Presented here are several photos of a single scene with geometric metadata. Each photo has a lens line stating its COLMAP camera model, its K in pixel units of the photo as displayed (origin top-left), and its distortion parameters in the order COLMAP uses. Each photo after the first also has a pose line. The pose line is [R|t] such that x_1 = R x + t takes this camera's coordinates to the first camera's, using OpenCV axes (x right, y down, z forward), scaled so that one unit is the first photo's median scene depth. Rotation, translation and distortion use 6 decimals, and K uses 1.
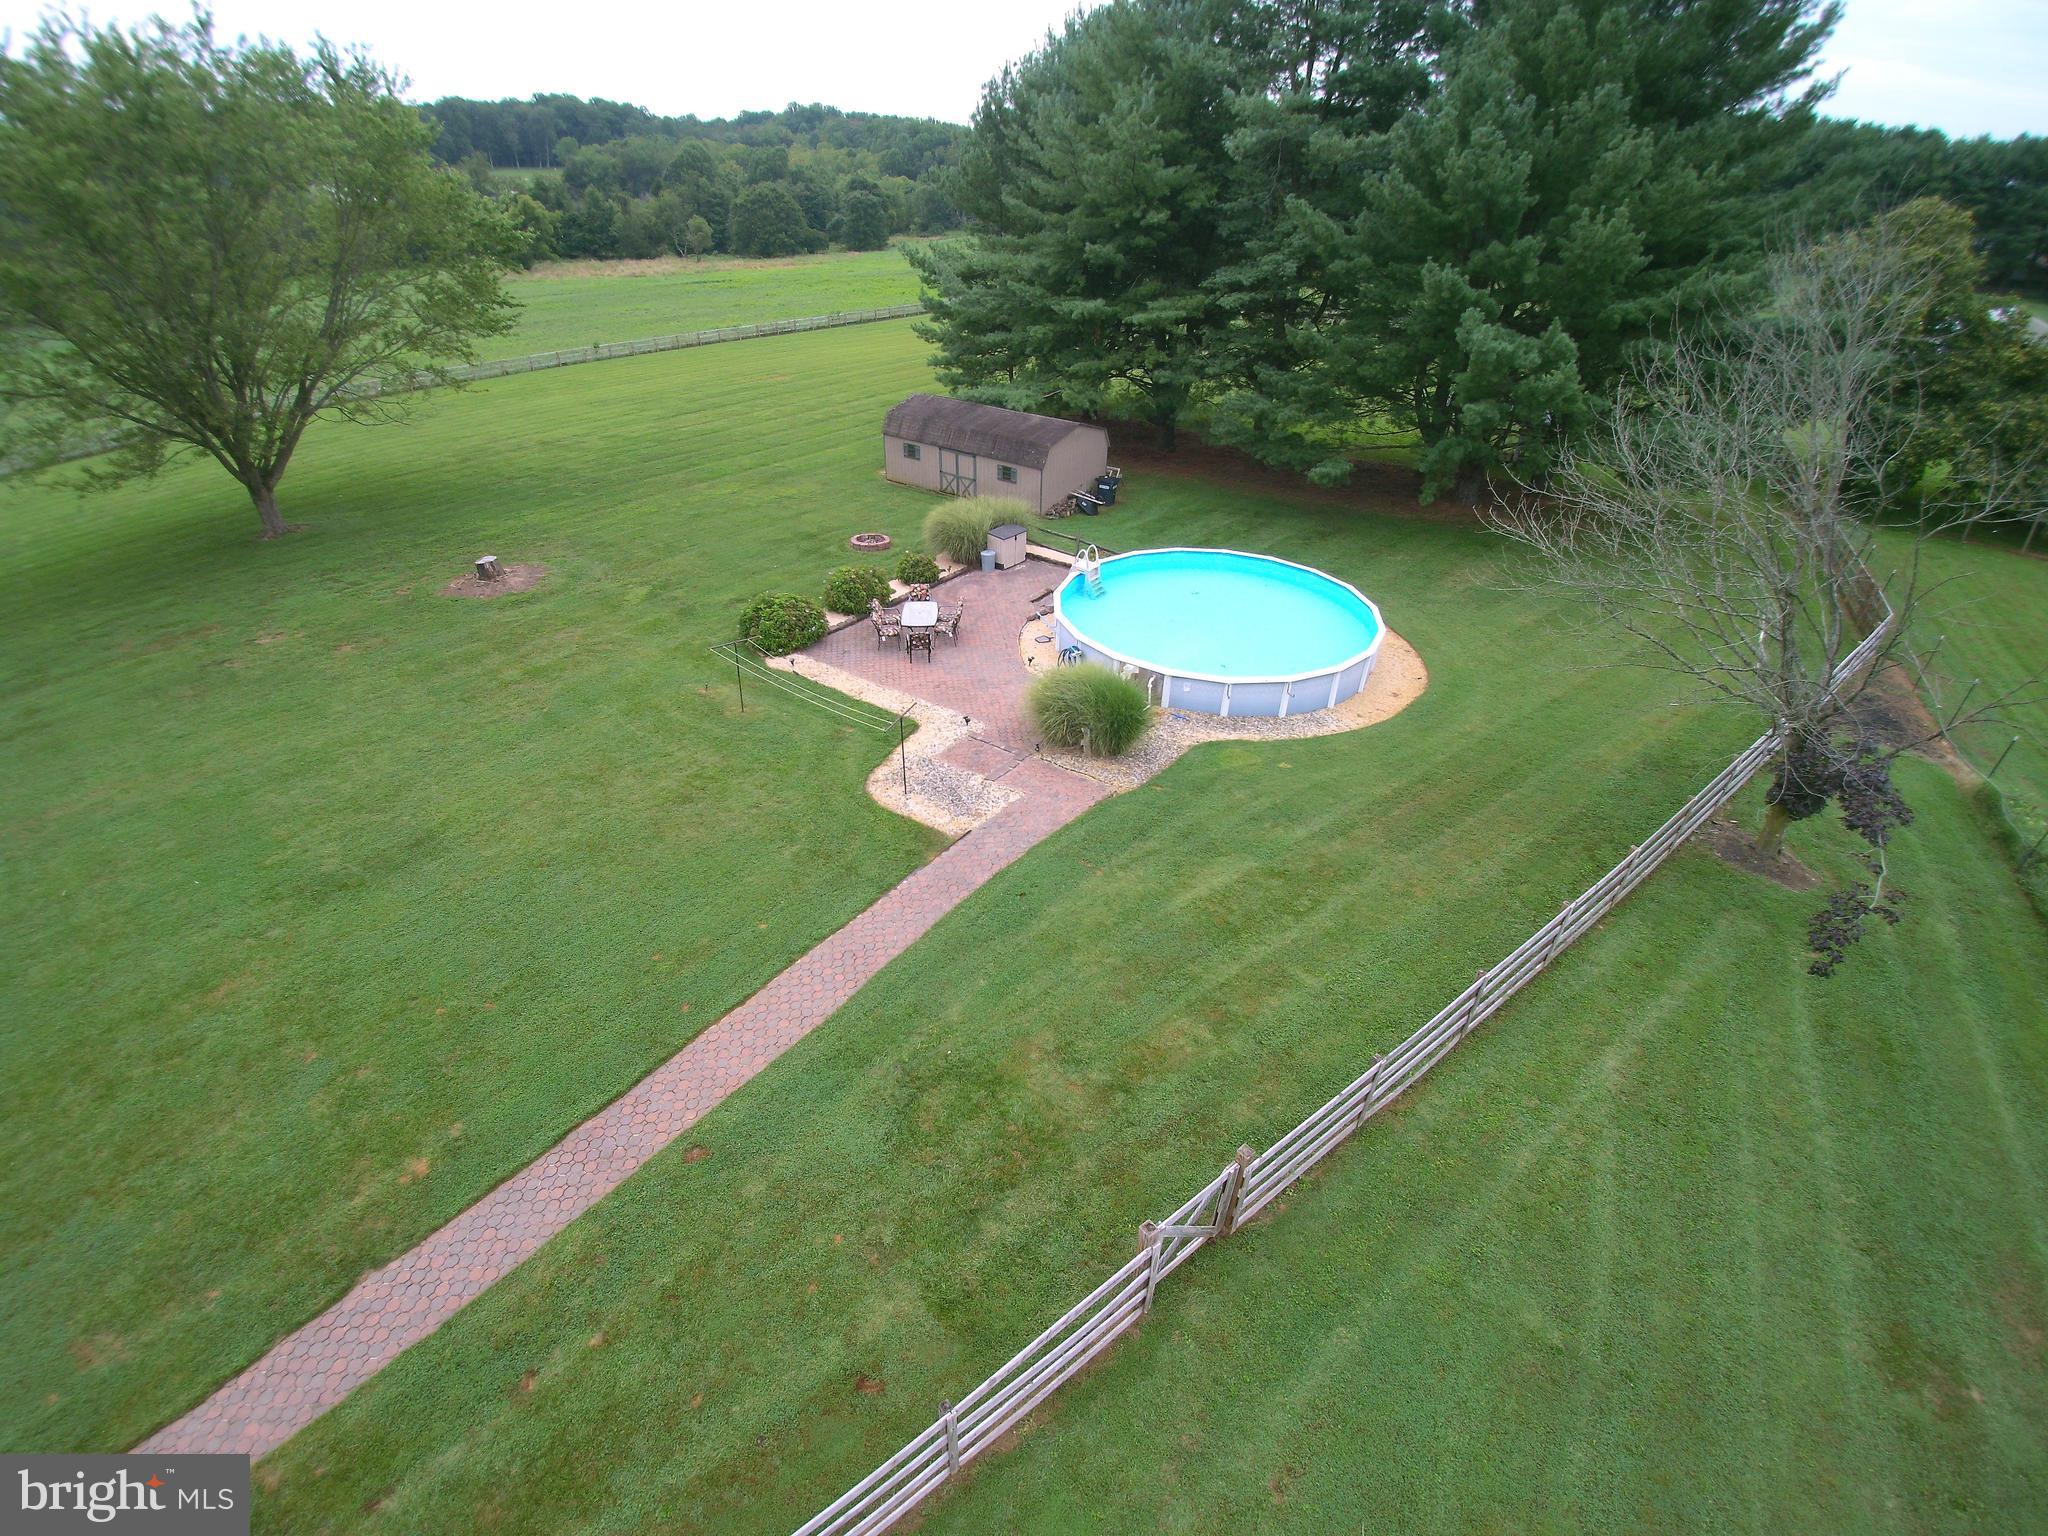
lens RADIAL K [[935.7, 0, 983.3], [0, 935.7, 778.5], [0, 0, 1]] dist [-0.041591, -0.010831]
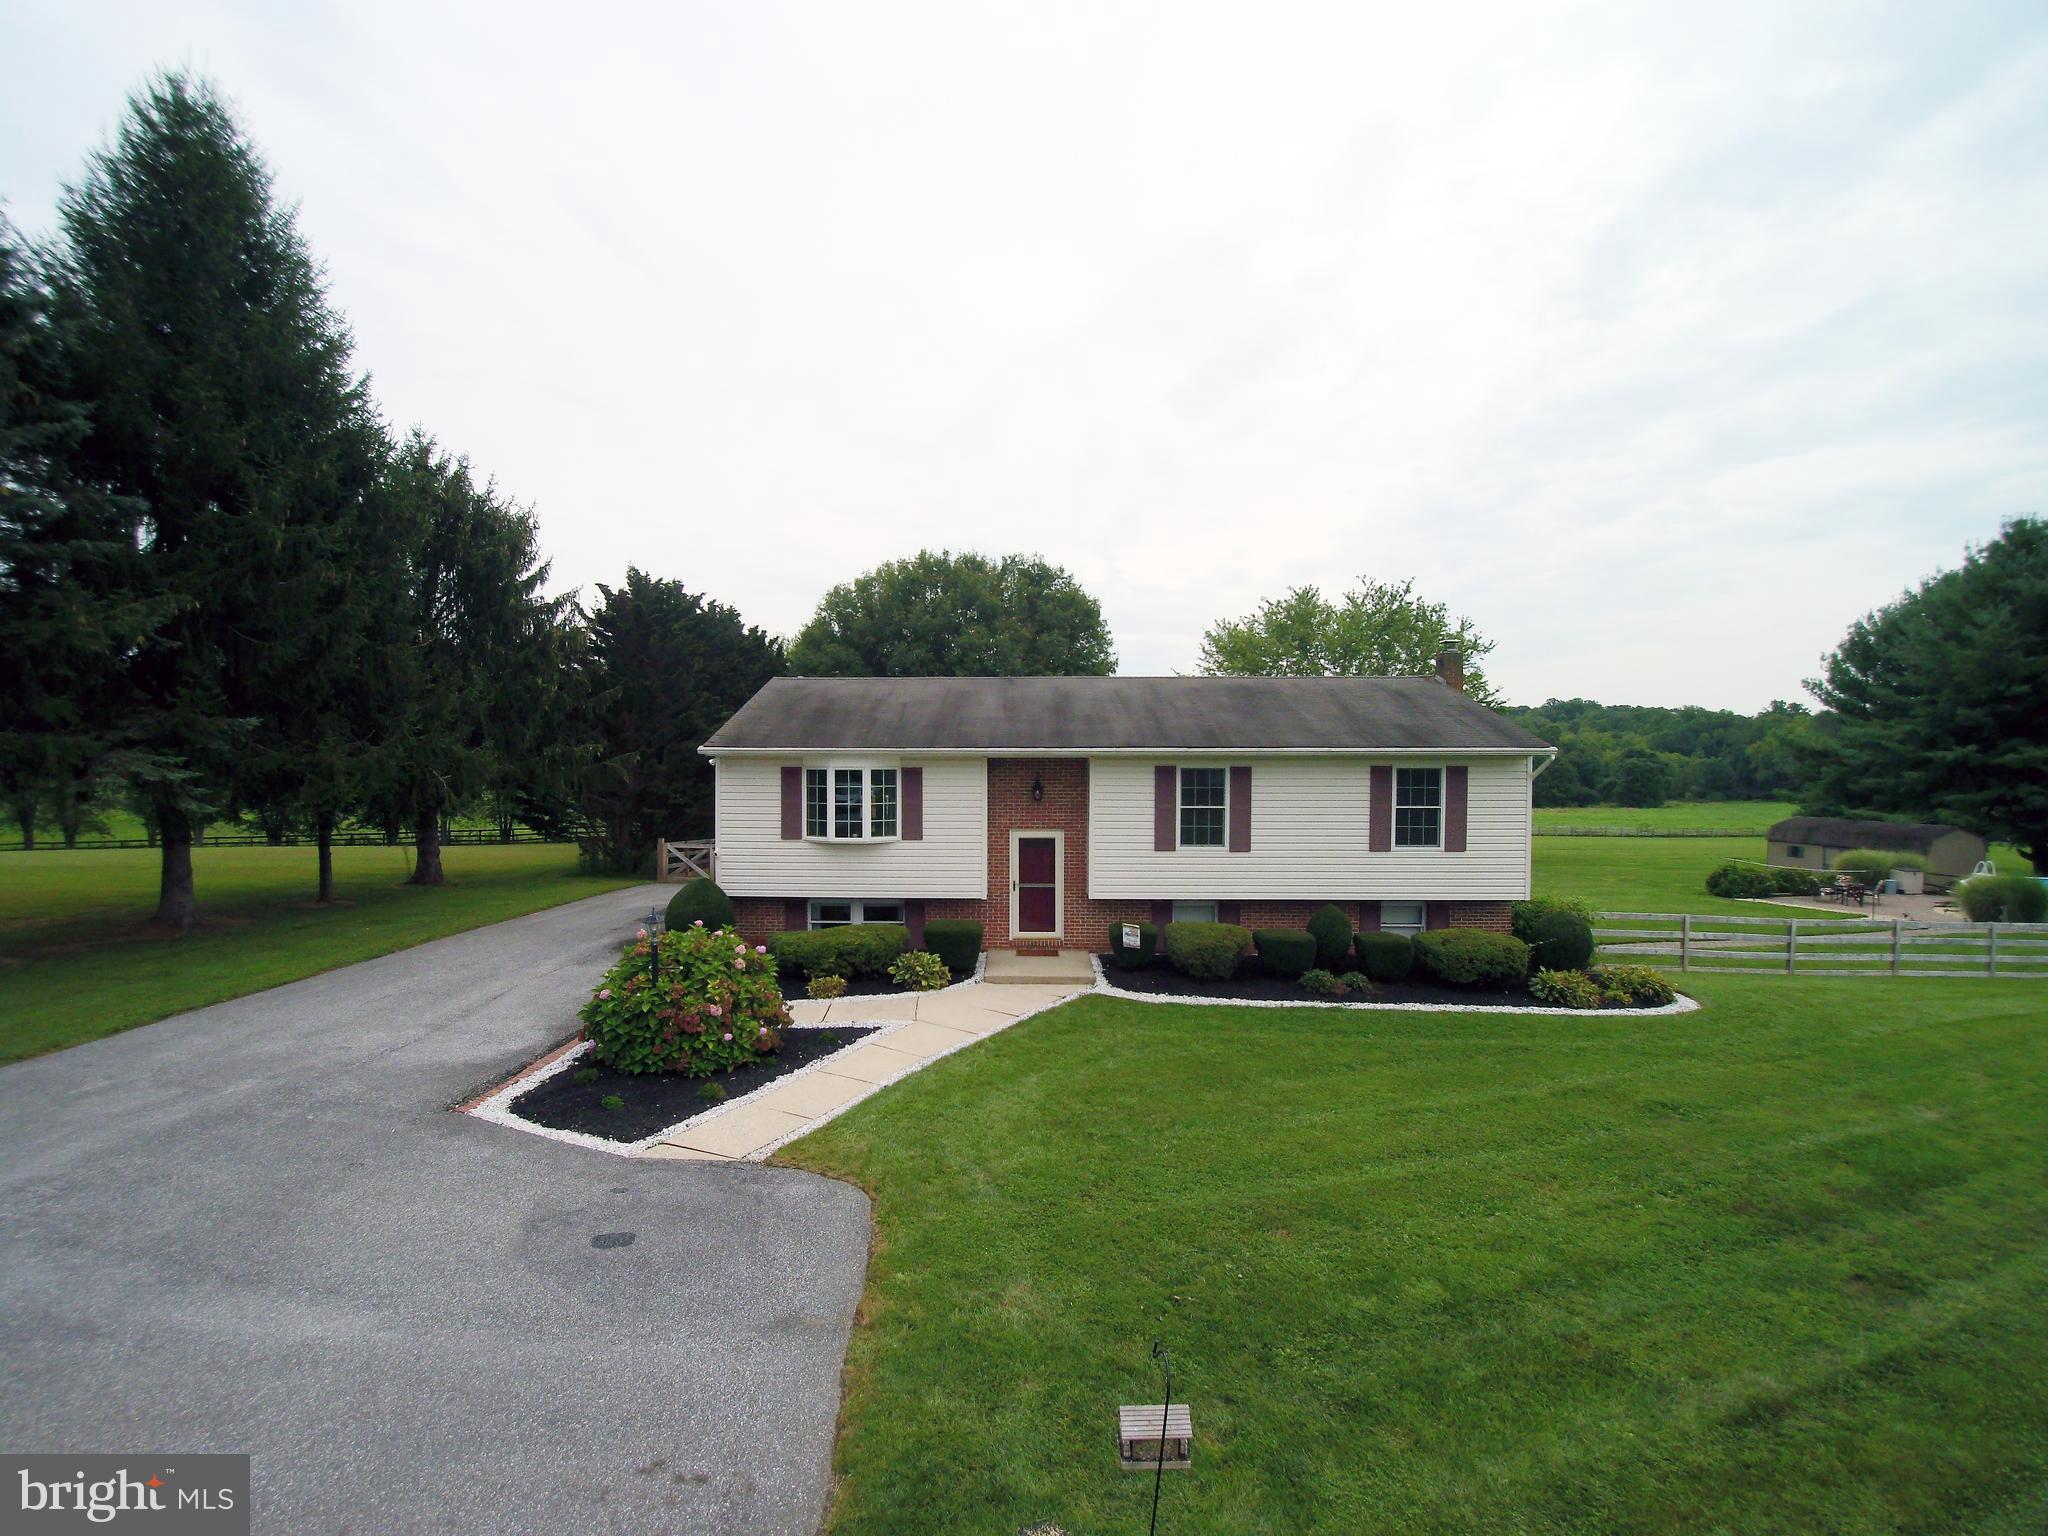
lens RADIAL K [[935.7, 0, 983.3], [0, 935.7, 778.5], [0, 0, 1]] dist [-0.041591, -0.010831]
pose [[0.761187, 0.020820, -0.648199, -0.146446], [-0.365624, 0.839282, -0.402399, 0.540936], [0.535643, 0.543298, 0.646462, -0.533629]]
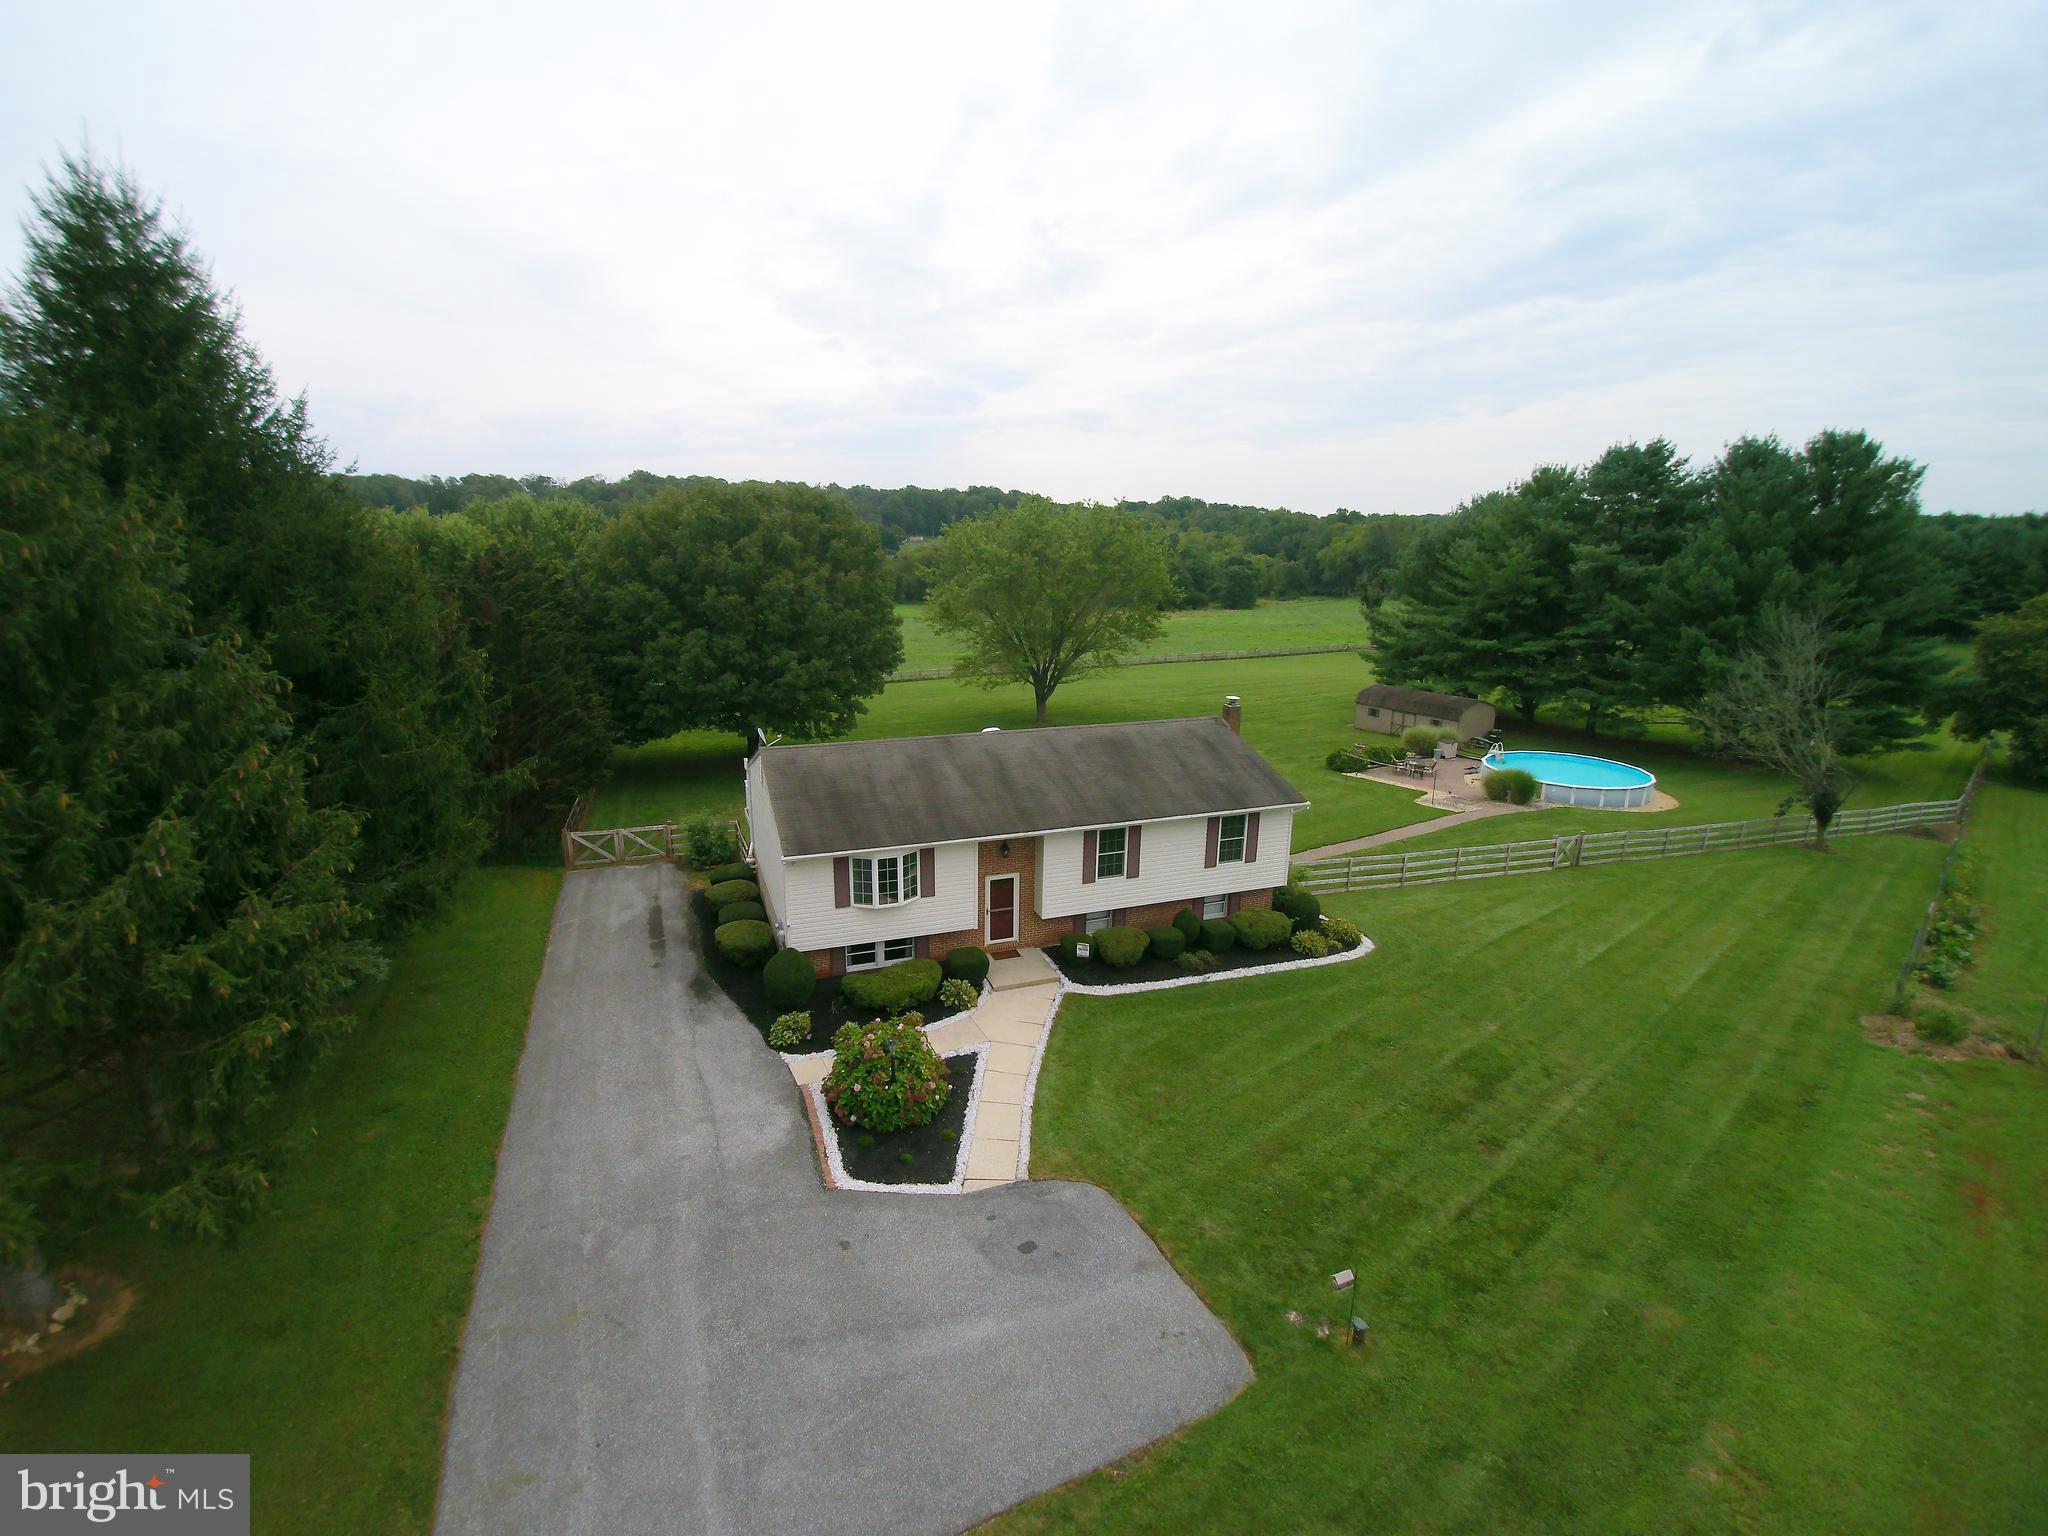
lens RADIAL K [[936.0, 0, 979.4], [0, 936.0, 773.6], [0, 0, 1]] dist [-0.030318, -0.017462]
pose [[0.944379, 0.088512, -0.316725, -0.242055], [-0.190157, 0.932739, -0.306329, 0.505245], [0.268308, 0.349518, 0.897690, -0.863945]]
